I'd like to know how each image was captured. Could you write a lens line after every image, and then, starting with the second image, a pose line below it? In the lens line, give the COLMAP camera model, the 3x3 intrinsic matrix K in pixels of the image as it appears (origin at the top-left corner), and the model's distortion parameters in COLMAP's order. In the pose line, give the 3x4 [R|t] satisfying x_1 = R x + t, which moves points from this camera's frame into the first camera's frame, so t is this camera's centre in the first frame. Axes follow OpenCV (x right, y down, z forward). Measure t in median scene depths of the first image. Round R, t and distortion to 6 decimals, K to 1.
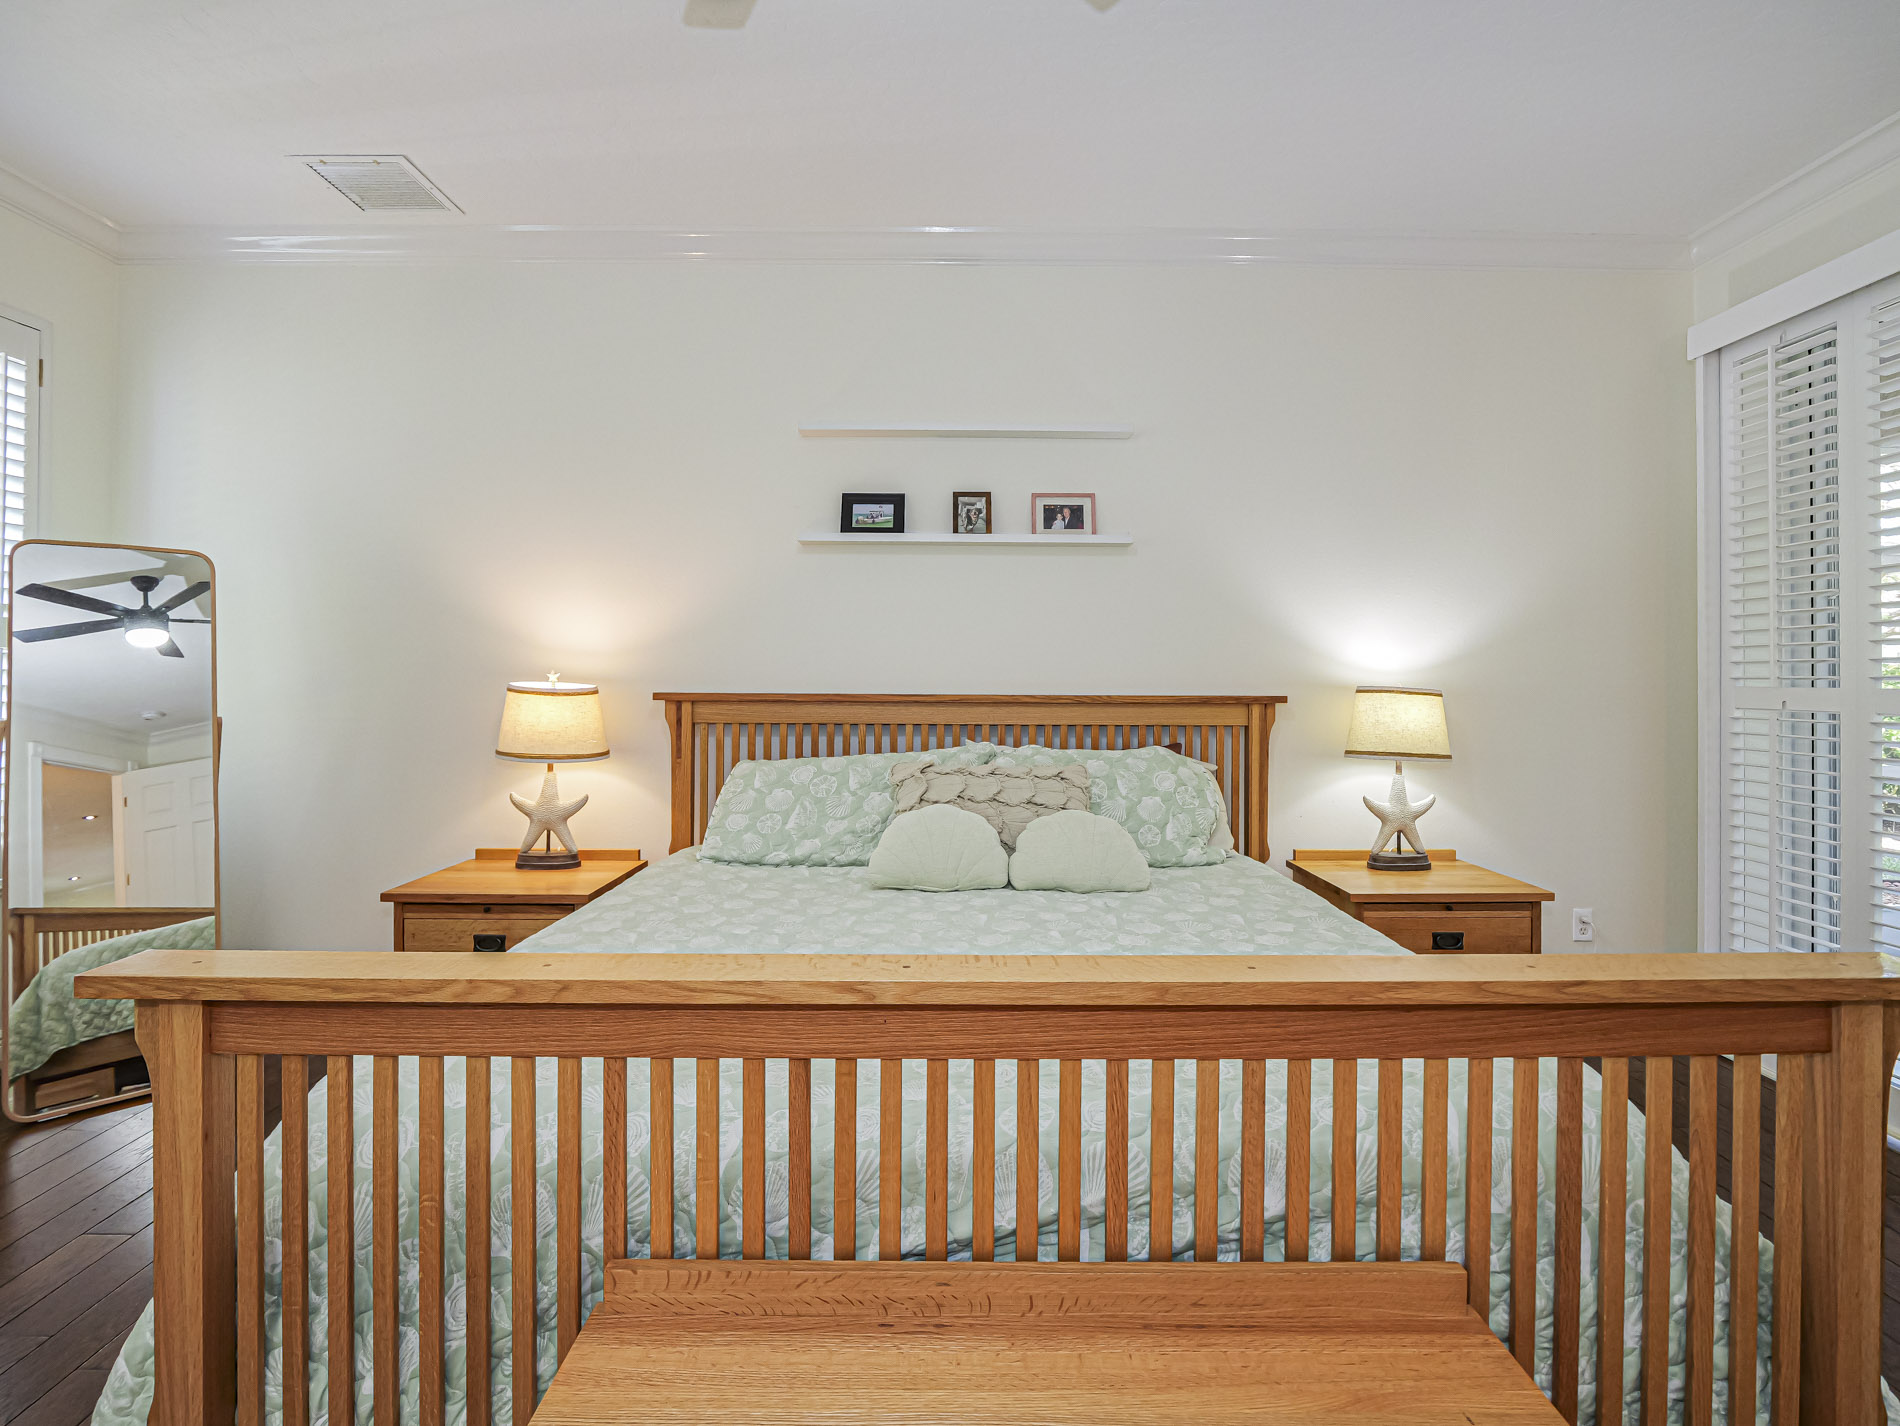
lens RADIAL K [[938.0, 0, 943.3], [0, 938.0, 673.4], [0, 0, 1]] dist [-0.007783, -0.001414]
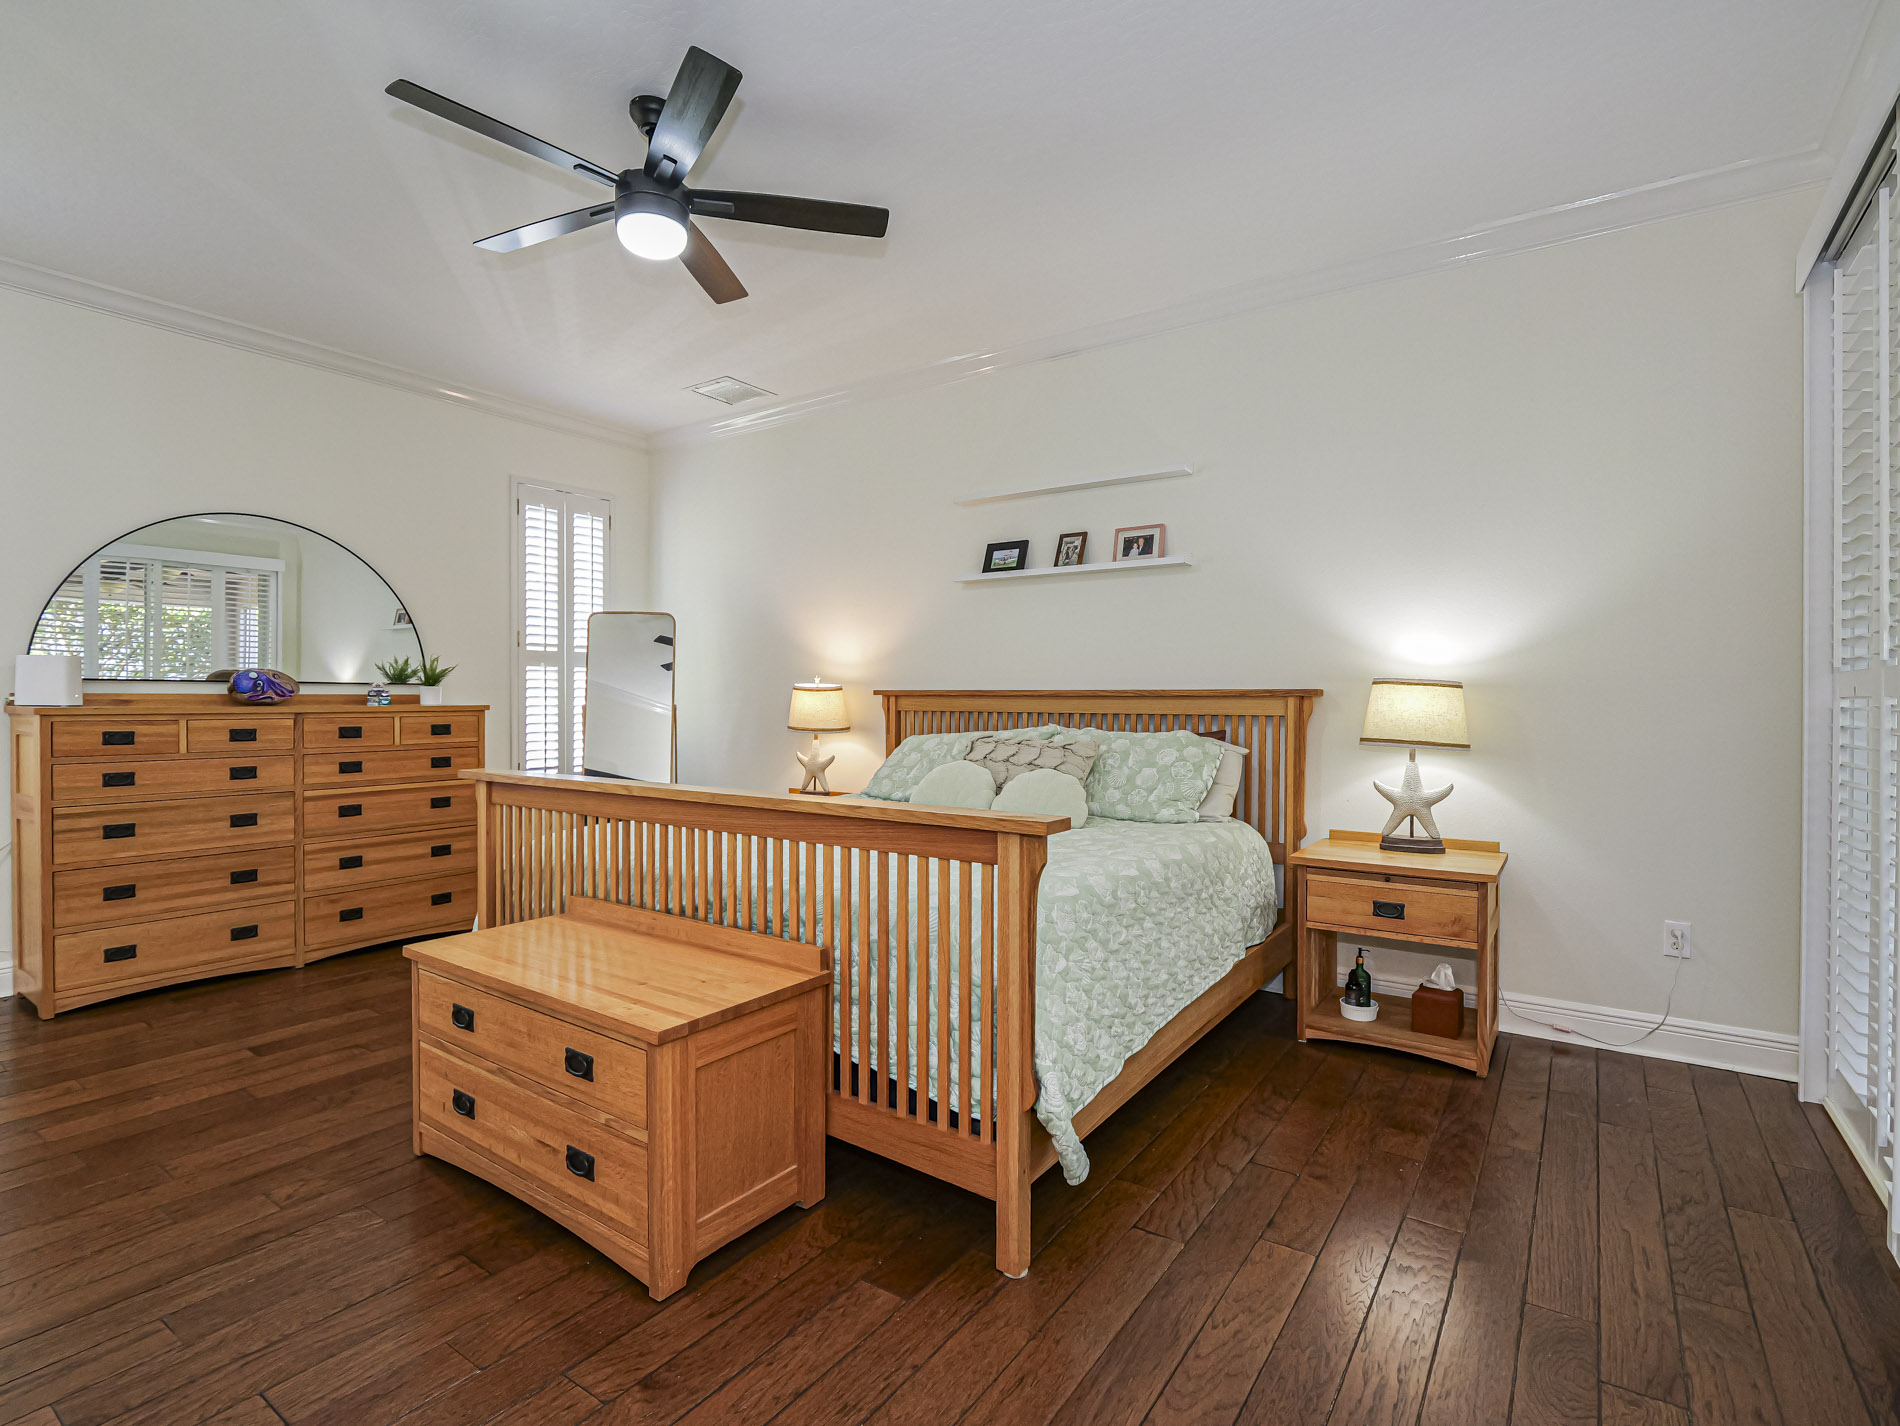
lens RADIAL K [[918.4, 0, 937.7], [0, 918.4, 708.1], [0, 0, 1]] dist [-0.004086, -0.000745]
pose [[0.818342, 0.004411, -0.574714, 0.613389], [-0.001109, 0.999981, 0.006096, 0.039969], [0.574730, -0.004352, 0.818332, -0.141971]]
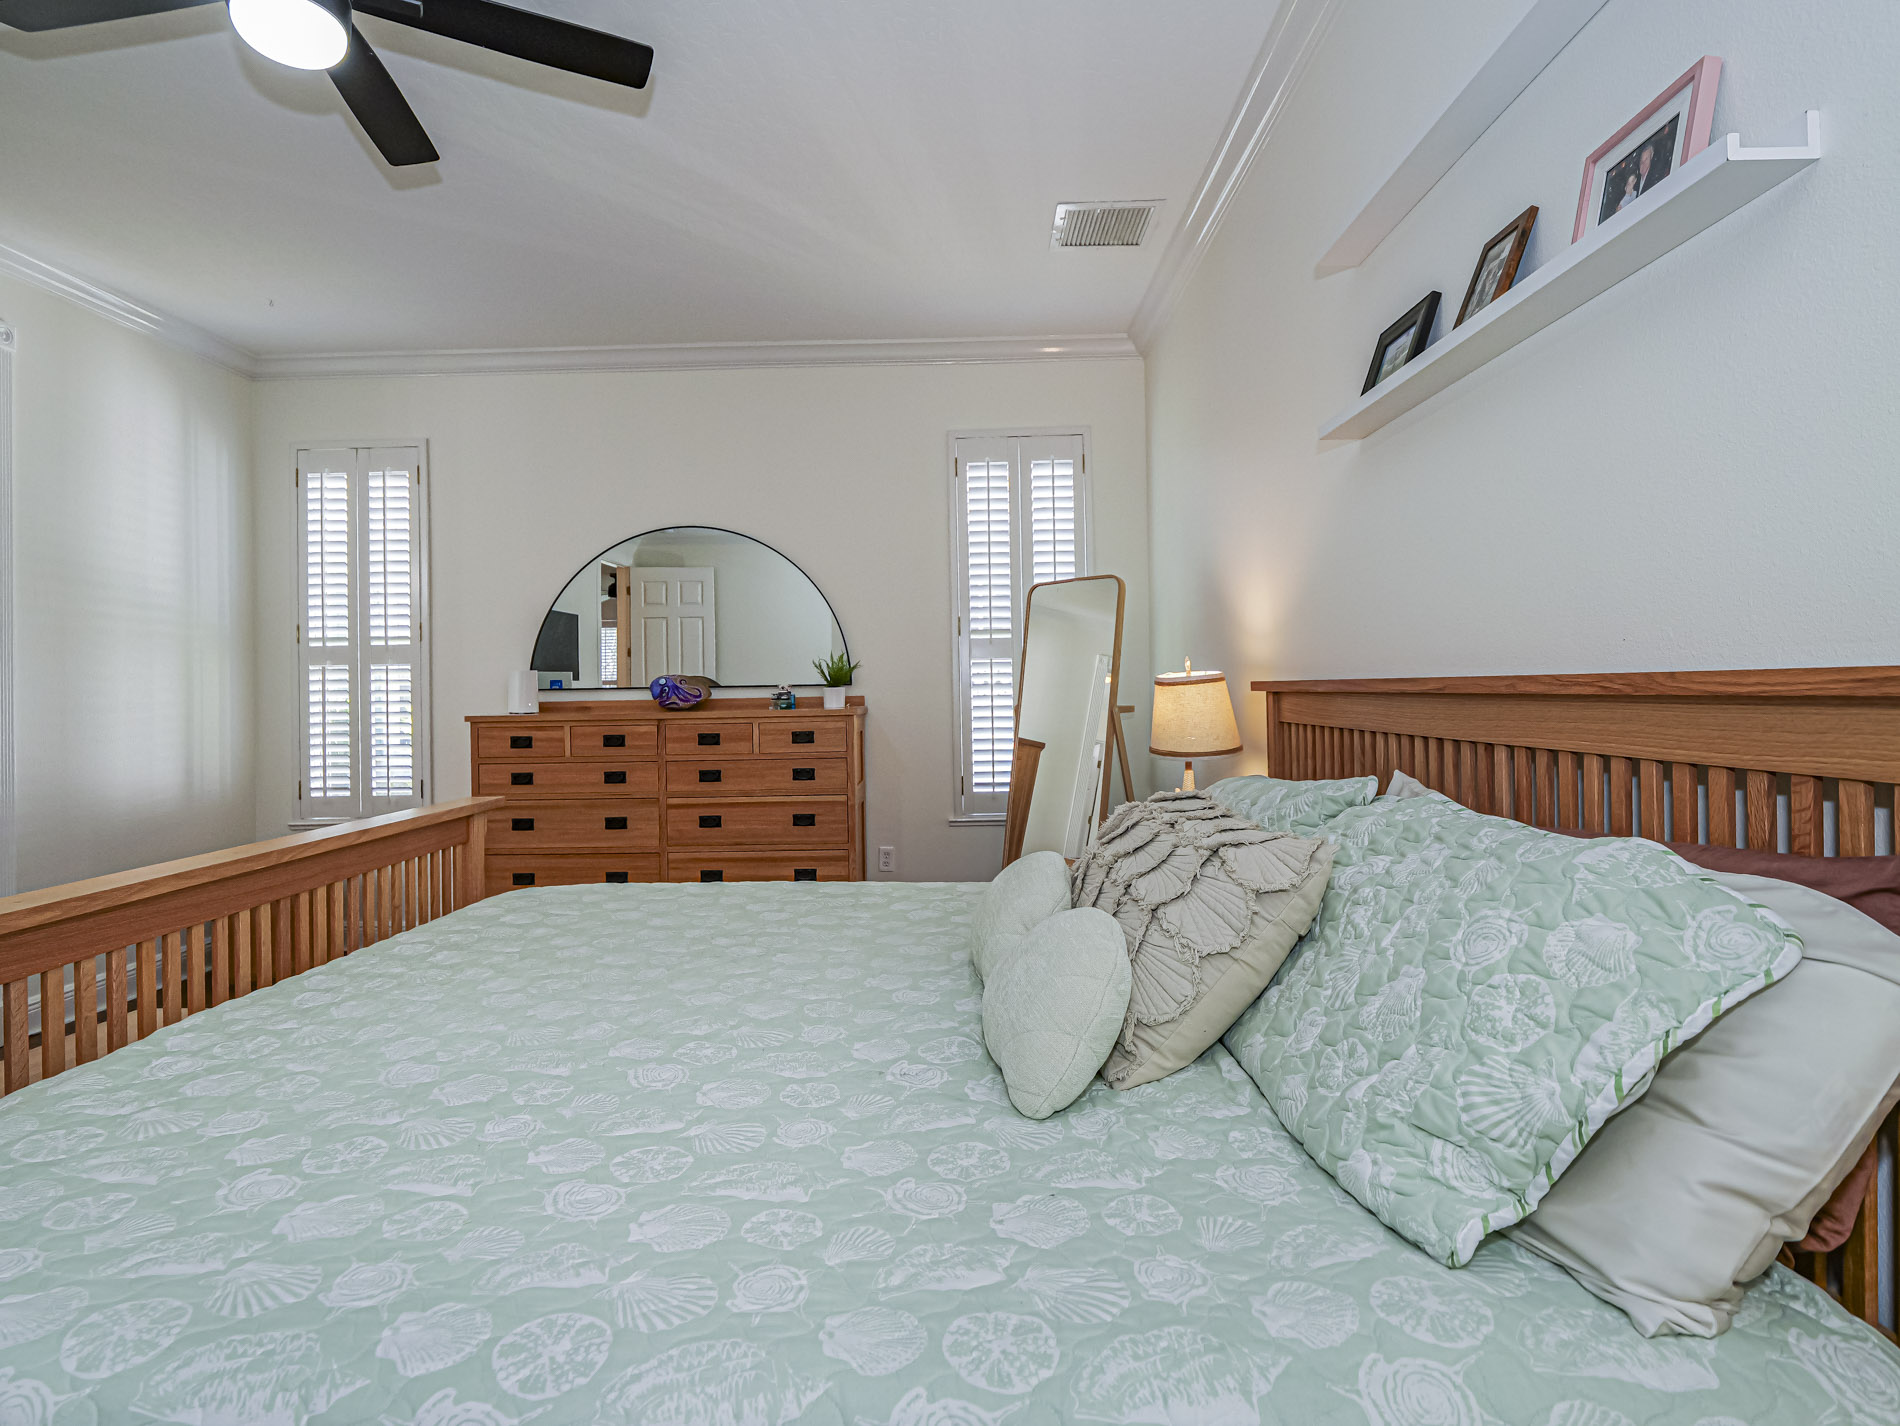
lens RADIAL K [[988.5, 0, 950.6], [0, 988.5, 689.5], [0, 0, 1]] dist [-0.000635, -0.000058]
pose [[0.004984, -0.010800, -0.999929, 0.521559], [0.015628, 0.999820, -0.010721, 0.036090], [0.999865, -0.015573, 0.005152, 0.731063]]
